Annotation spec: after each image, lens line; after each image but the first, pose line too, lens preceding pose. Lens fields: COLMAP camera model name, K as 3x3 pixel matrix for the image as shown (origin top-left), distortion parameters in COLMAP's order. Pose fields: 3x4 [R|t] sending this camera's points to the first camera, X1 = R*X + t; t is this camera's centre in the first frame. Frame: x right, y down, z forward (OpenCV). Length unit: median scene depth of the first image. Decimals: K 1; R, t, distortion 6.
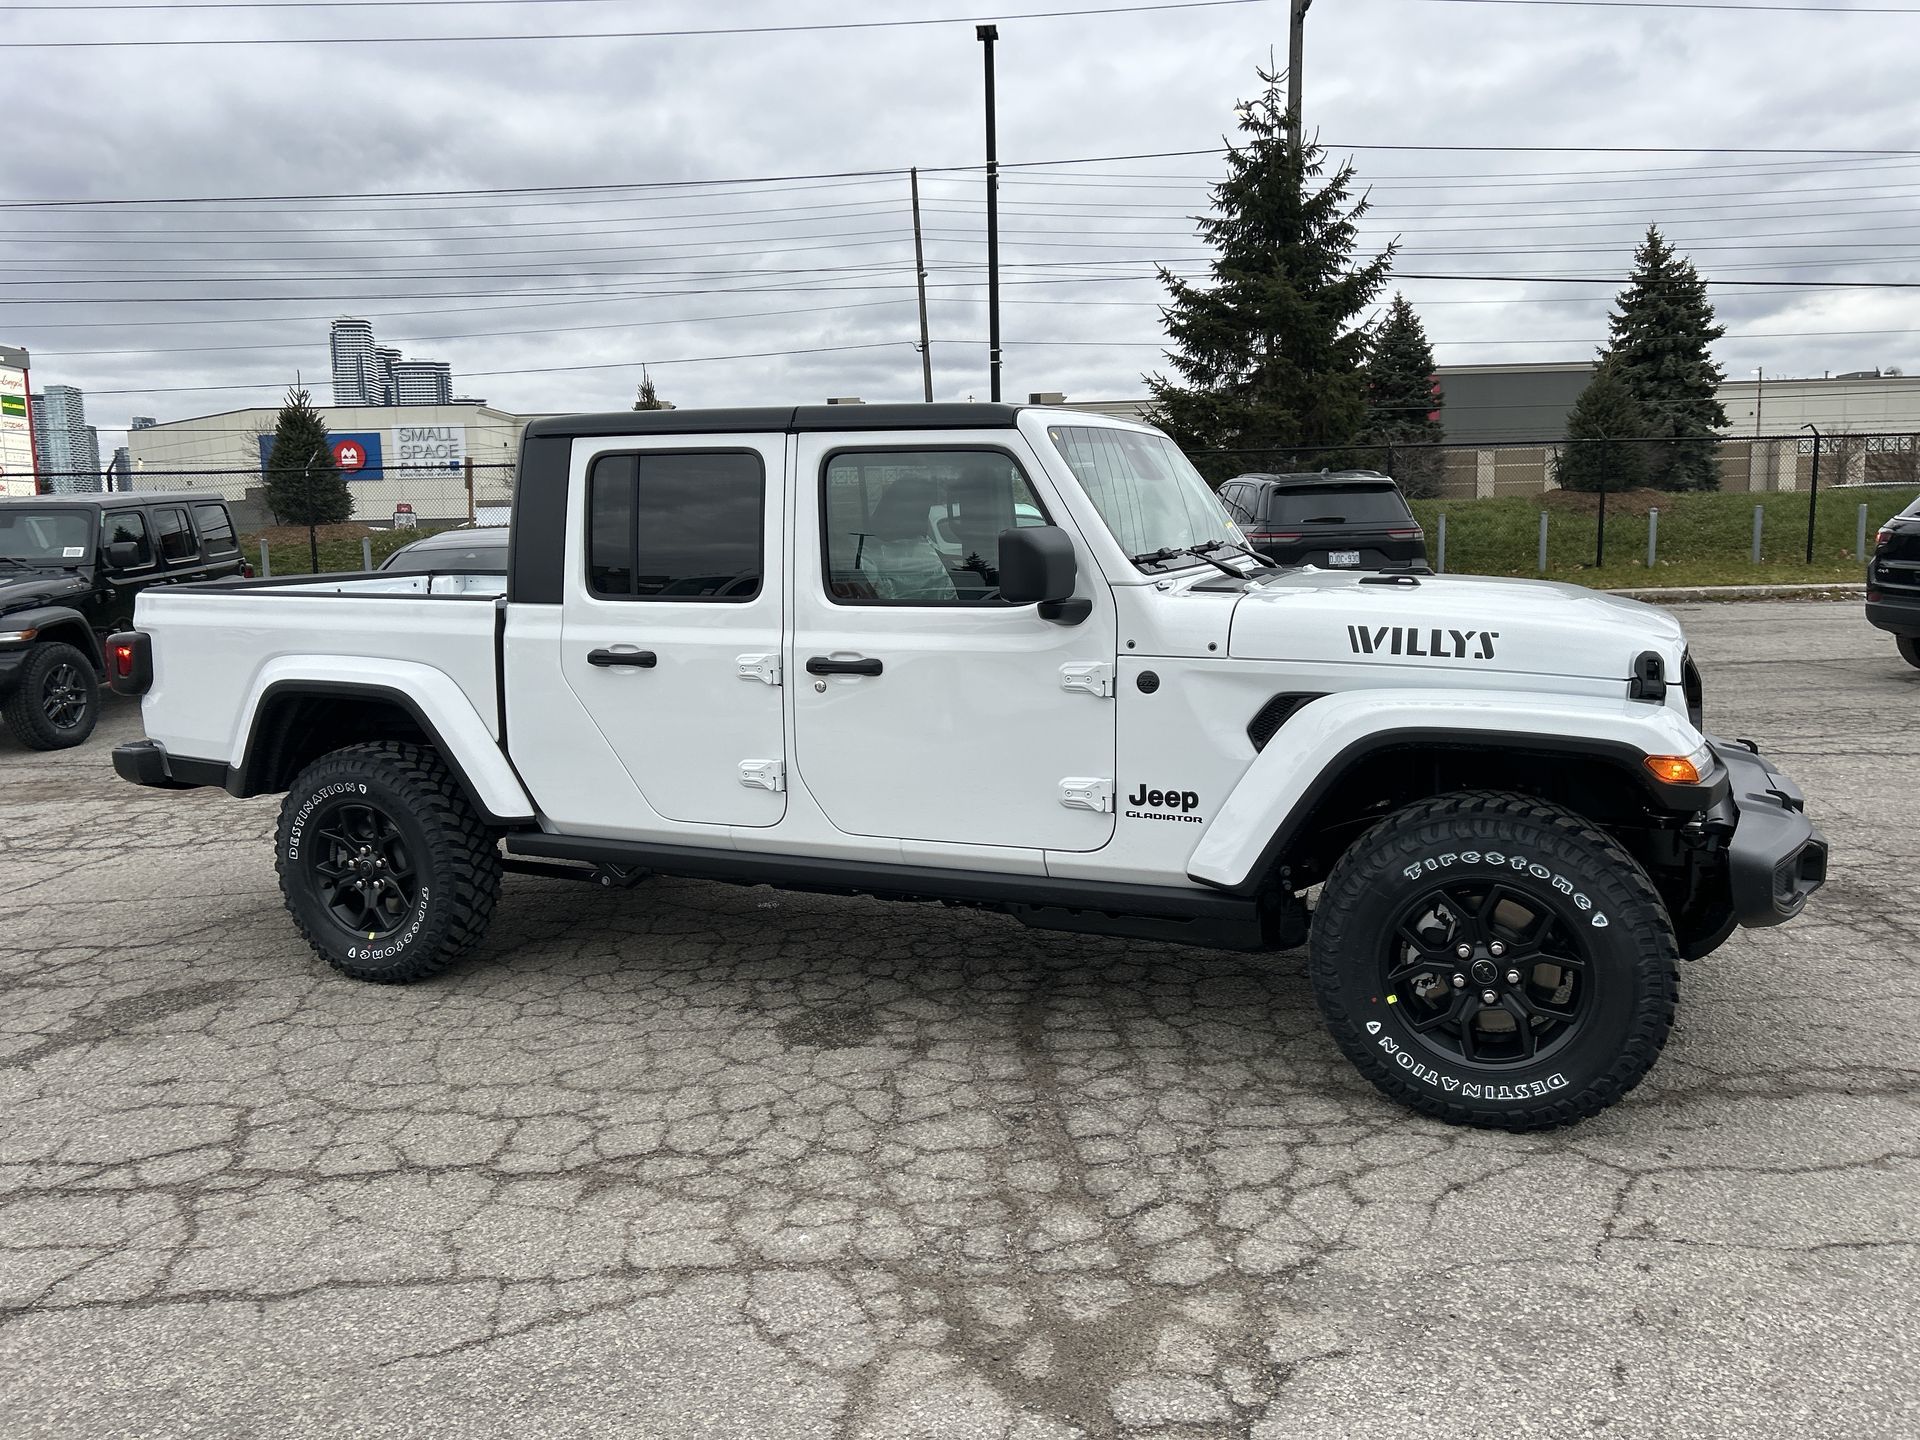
lens RADIAL K [[1437.7, 0, 937.4], [0, 1437.7, 724.3], [0, 0, 1]] dist [0.067259, -0.072003]
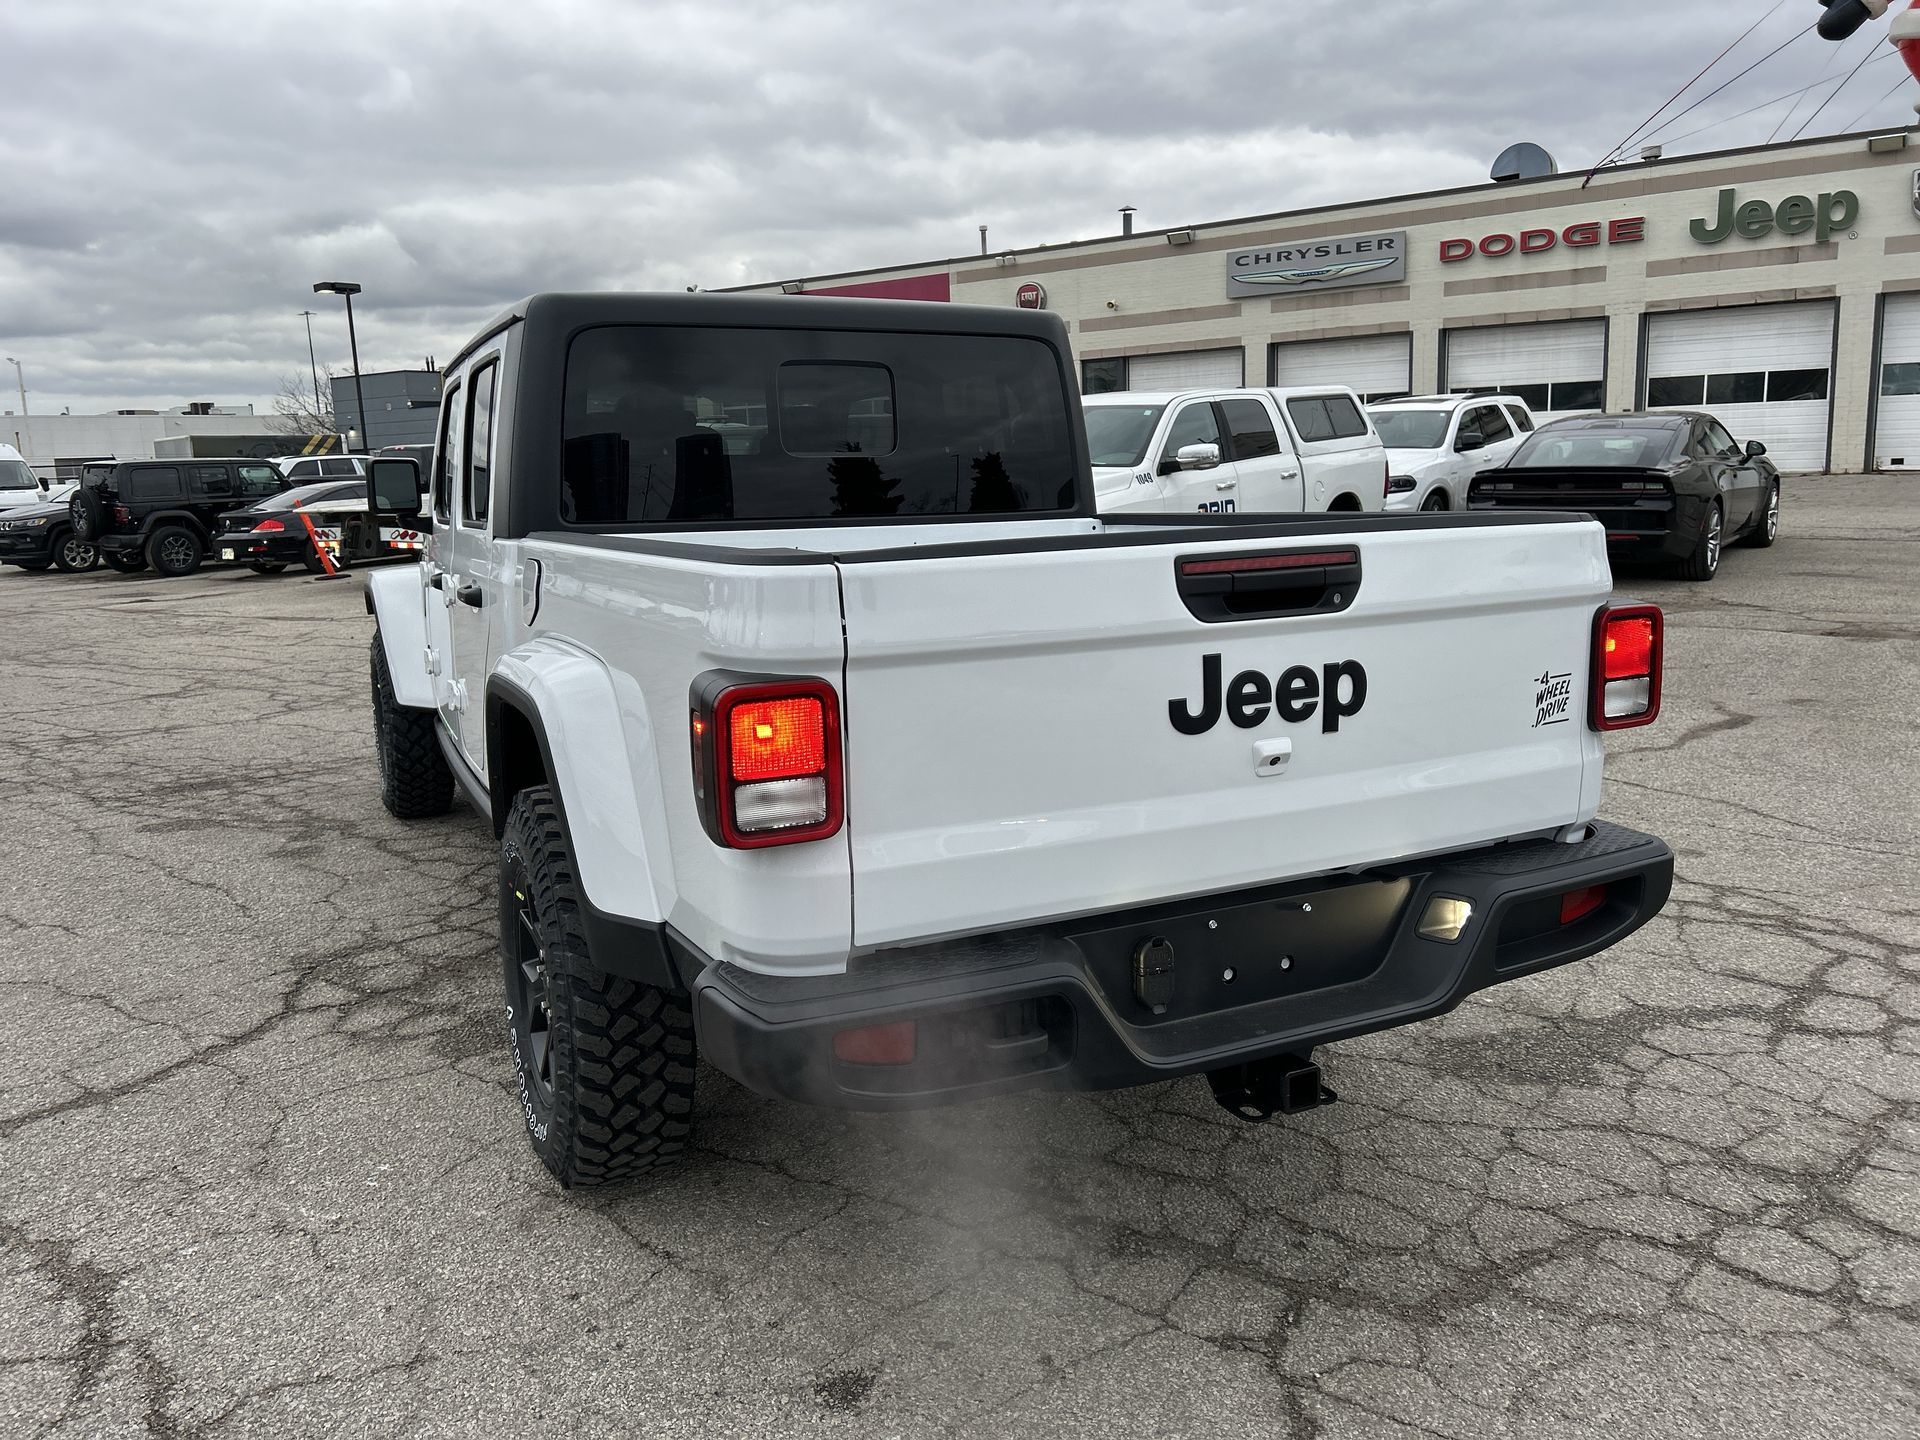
lens RADIAL K [[1419.3, 0, 964.1], [0, 1419.3, 717.1], [0, 0, 1]] dist [0.054937, -0.051518]
pose [[-0.767485, -0.065414, 0.637721, -0.966104], [0.139126, 0.954076, 0.265299, -0.254175], [-0.625789, 0.292336, -0.723138, 2.077901]]
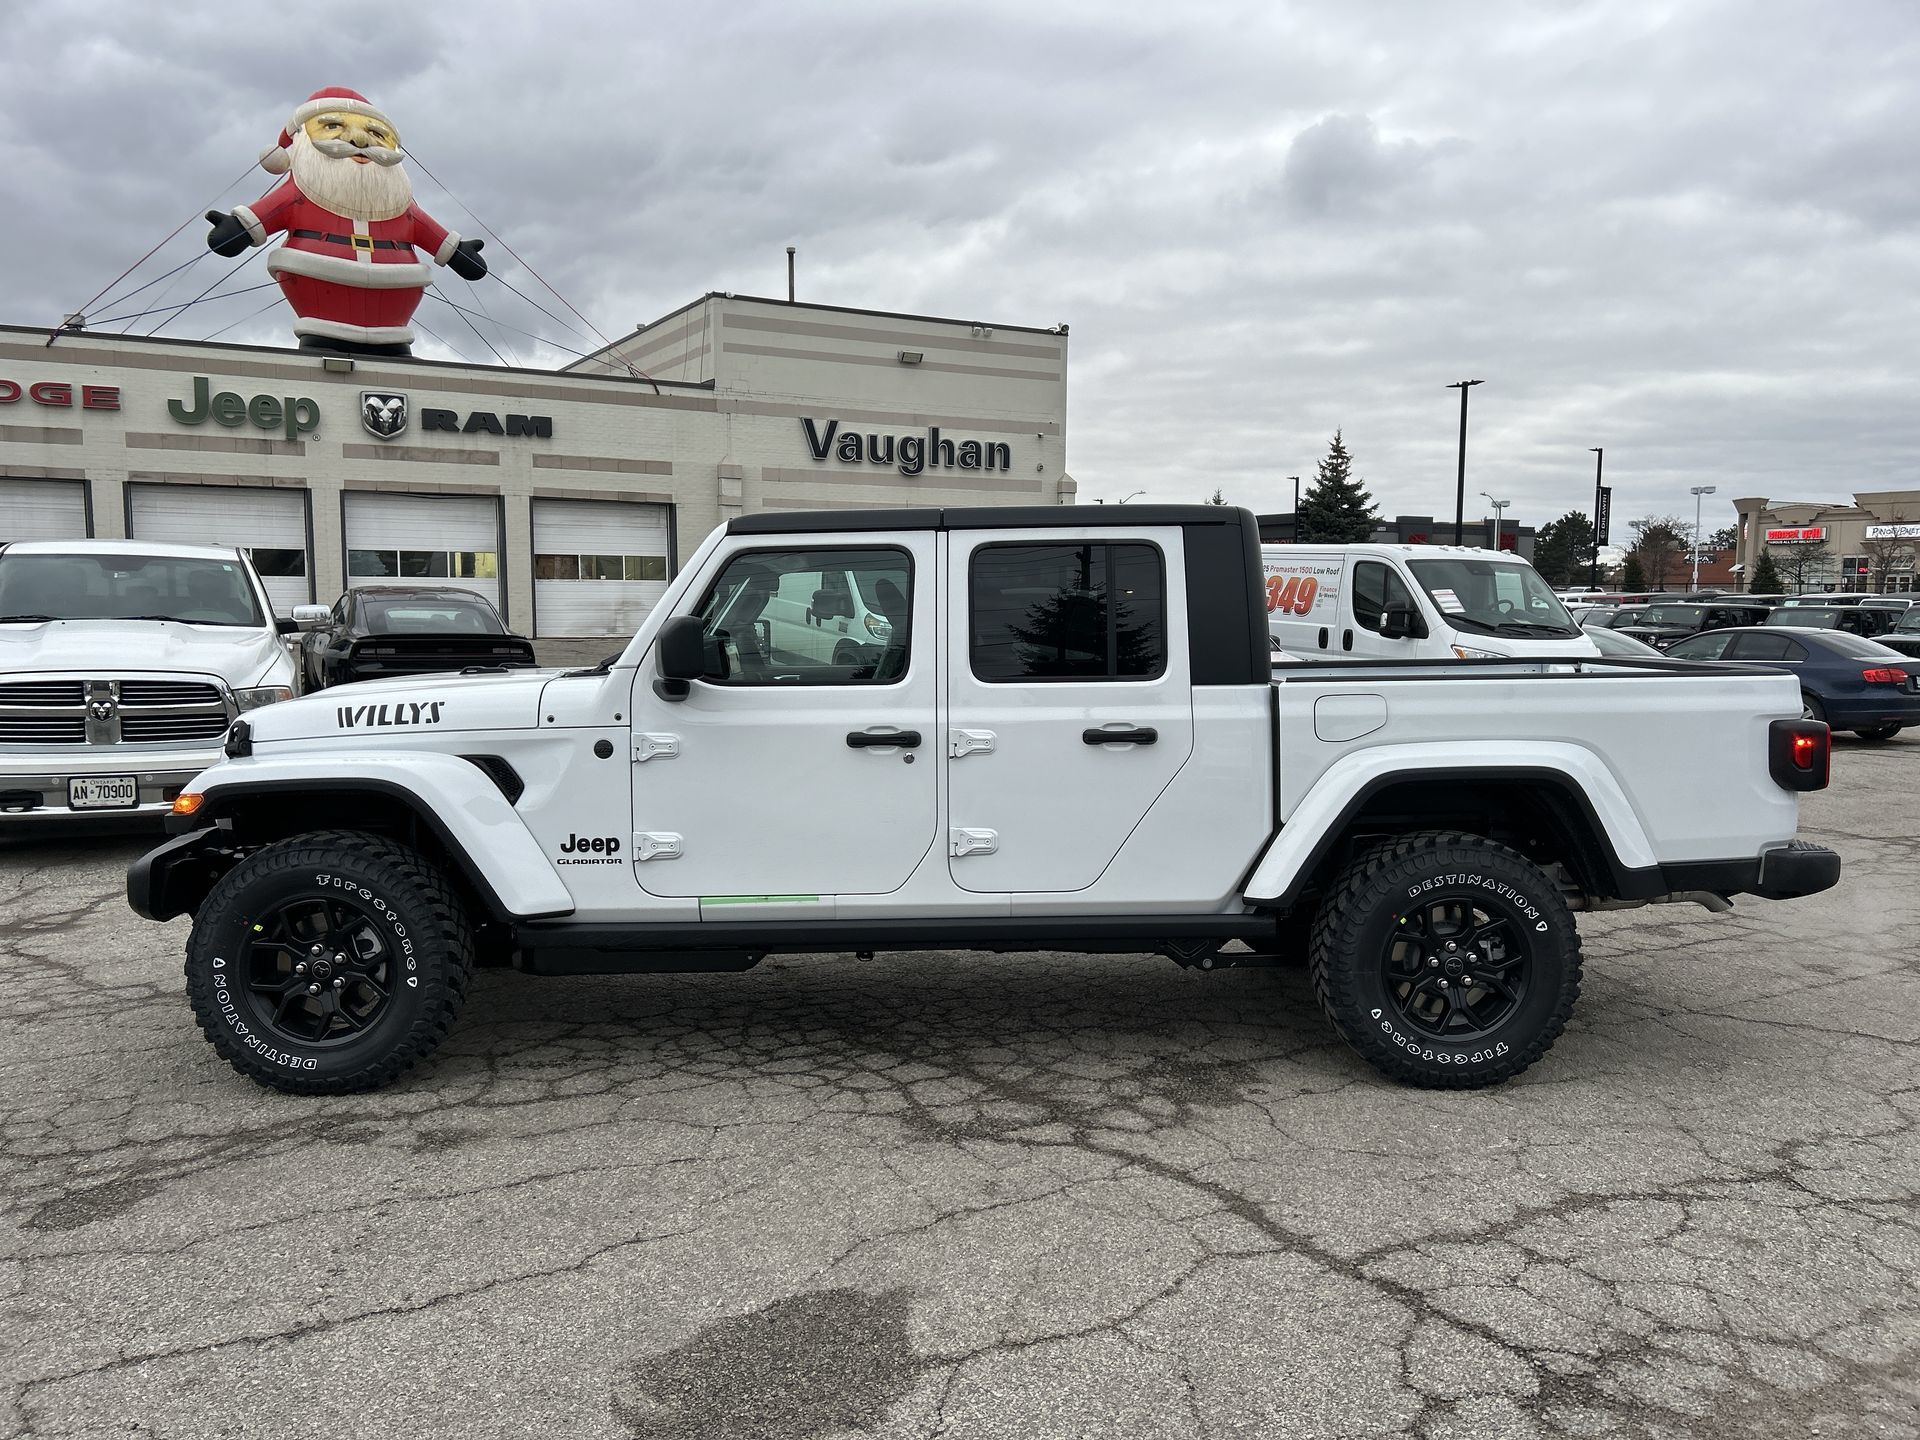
lens RADIAL K [[1403.0, 0, 956.3], [0, 1403.0, 738.3], [0, 0, 1]] dist [0.072458, -0.082247]
pose [[-0.902750, 0.065051, -0.425219, 0.542133], [-0.039506, 0.971785, 0.232538, -0.382783], [0.428348, 0.226722, -0.874708, 2.508937]]
